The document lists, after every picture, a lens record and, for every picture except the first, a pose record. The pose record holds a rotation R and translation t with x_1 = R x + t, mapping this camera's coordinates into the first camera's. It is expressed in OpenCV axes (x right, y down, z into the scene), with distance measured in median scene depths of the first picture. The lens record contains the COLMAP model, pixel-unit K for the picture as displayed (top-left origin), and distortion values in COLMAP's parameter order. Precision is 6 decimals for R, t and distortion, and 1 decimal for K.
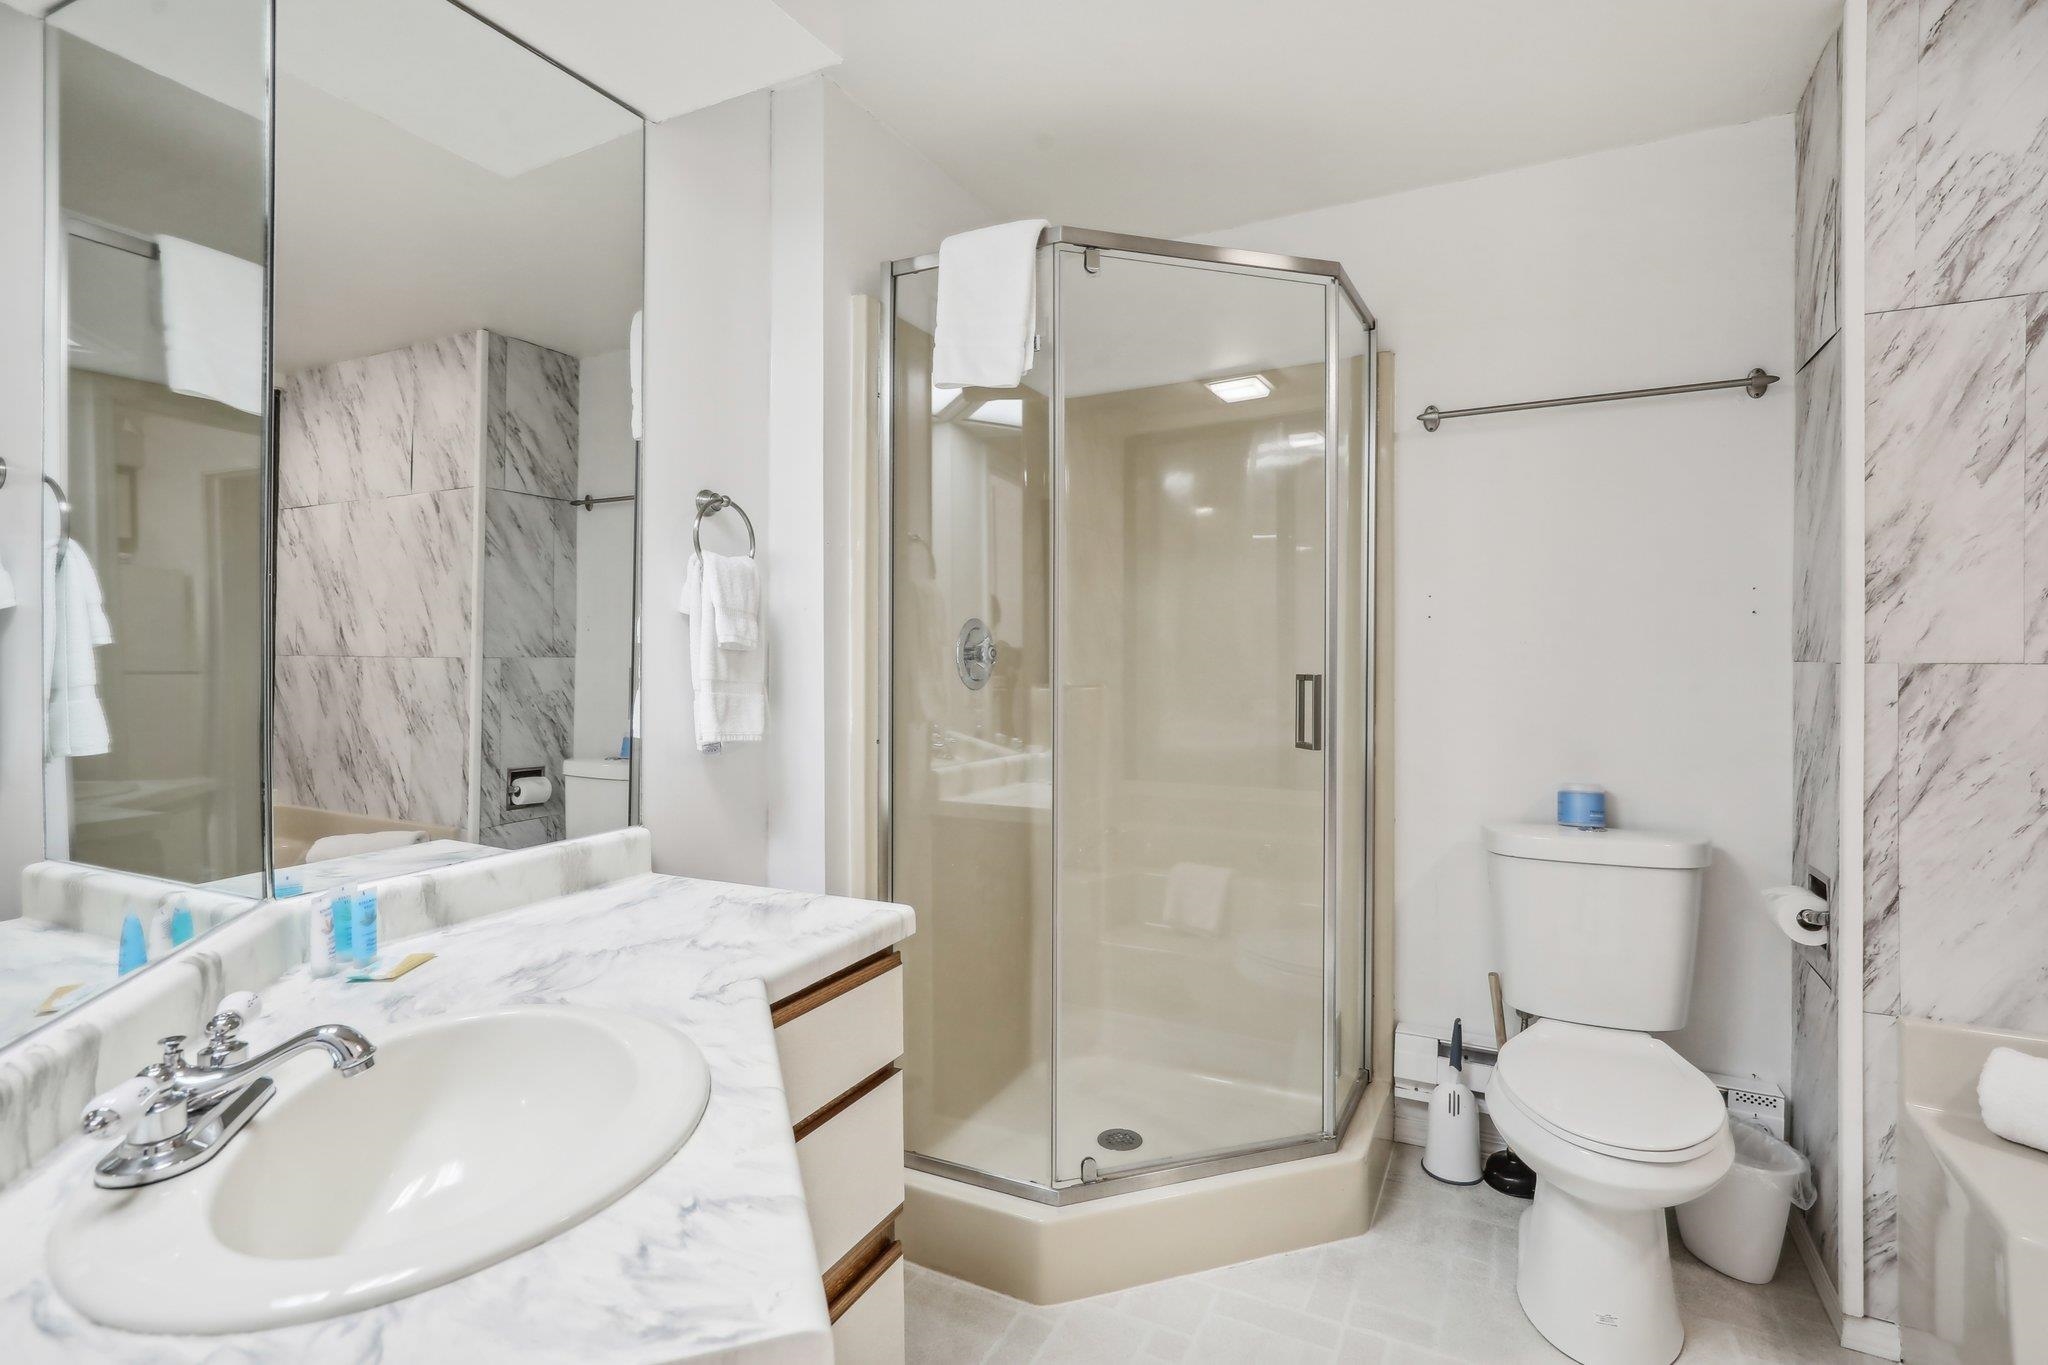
lens RADIAL K [[964.4, 0, 1019.1], [0, 964.4, 664.4], [0, 0, 1]] dist [-0.030837, 0.007988]
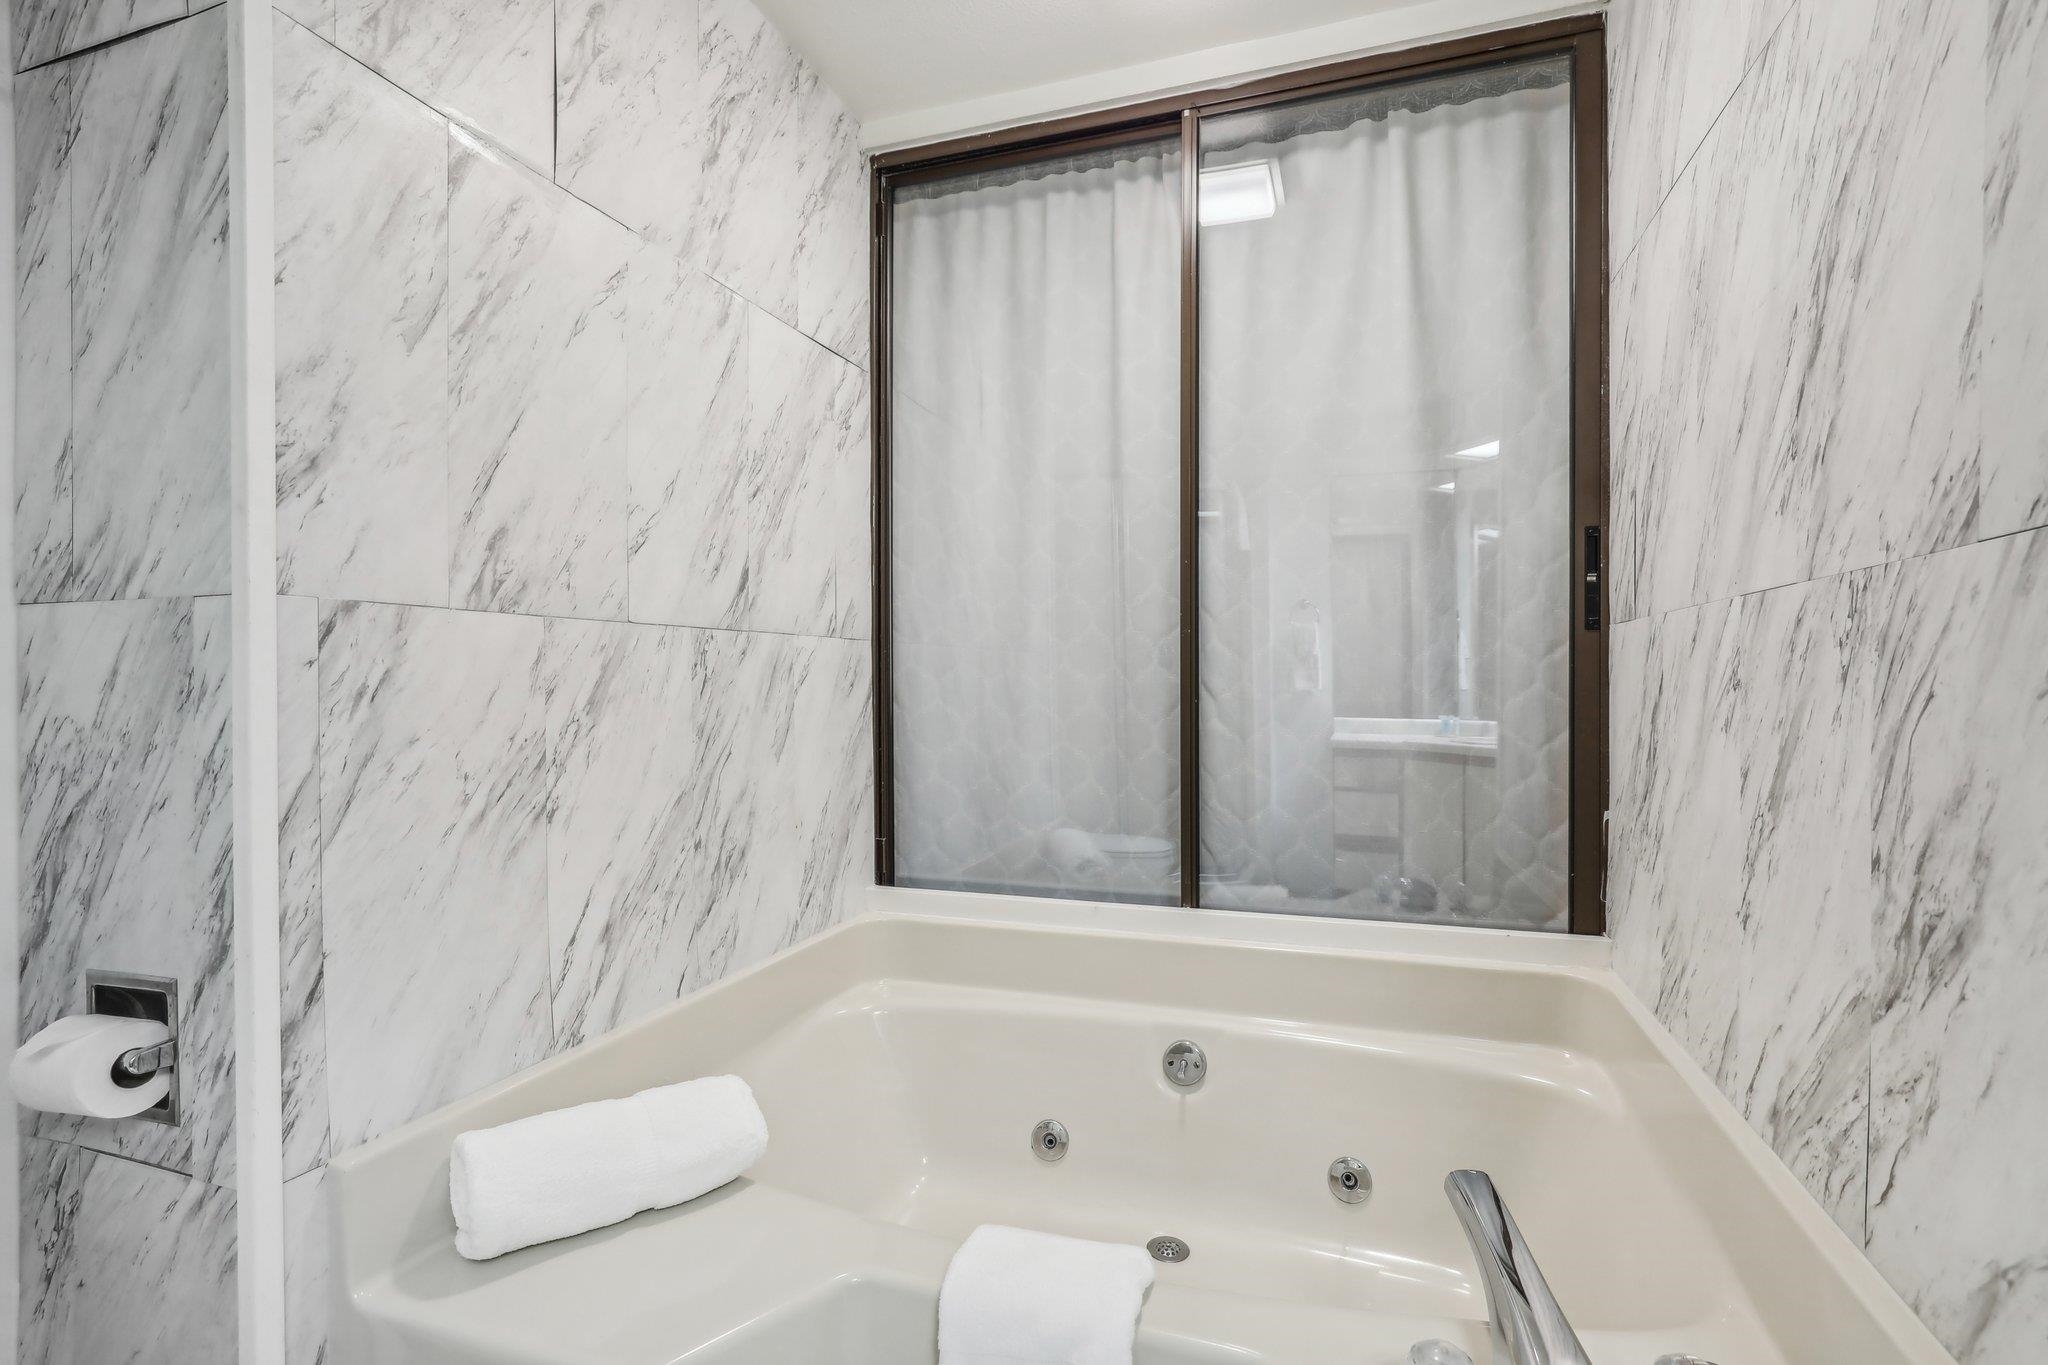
lens RADIAL K [[964.4, 0, 1025.6], [0, 964.4, 678.2], [0, 0, 1]] dist [-0.030837, 0.007988]
pose [[-0.158904, 0.007820, 0.987263, 0.238602], [0.020150, 0.999786, -0.004676, 0.064773], [-0.987088, 0.019150, -0.159028, 0.640855]]
